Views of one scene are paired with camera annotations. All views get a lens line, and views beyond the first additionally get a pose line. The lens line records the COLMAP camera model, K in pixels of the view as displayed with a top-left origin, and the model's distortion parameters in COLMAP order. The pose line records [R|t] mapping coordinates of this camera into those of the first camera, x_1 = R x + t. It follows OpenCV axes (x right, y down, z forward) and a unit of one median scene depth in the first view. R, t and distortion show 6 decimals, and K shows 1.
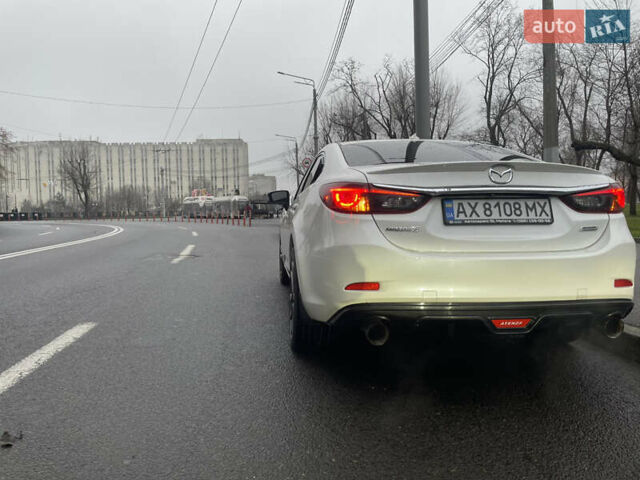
lens RADIAL K [[485.8, 0, 321.1], [0, 485.8, 226.8], [0, 0, 1]] dist [0.100606, -0.125951]
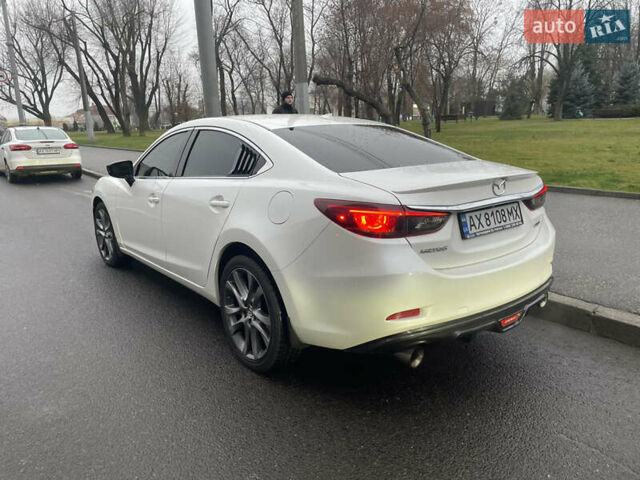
lens RADIAL K [[485.8, 0, 321.1], [0, 485.8, 226.8], [0, 0, 1]] dist [0.100606, -0.125951]
pose [[0.841904, -0.120303, 0.526046, -0.535224], [0.030619, 0.983912, 0.176009, -0.219756], [-0.538758, -0.132076, 0.832043, 0.299706]]
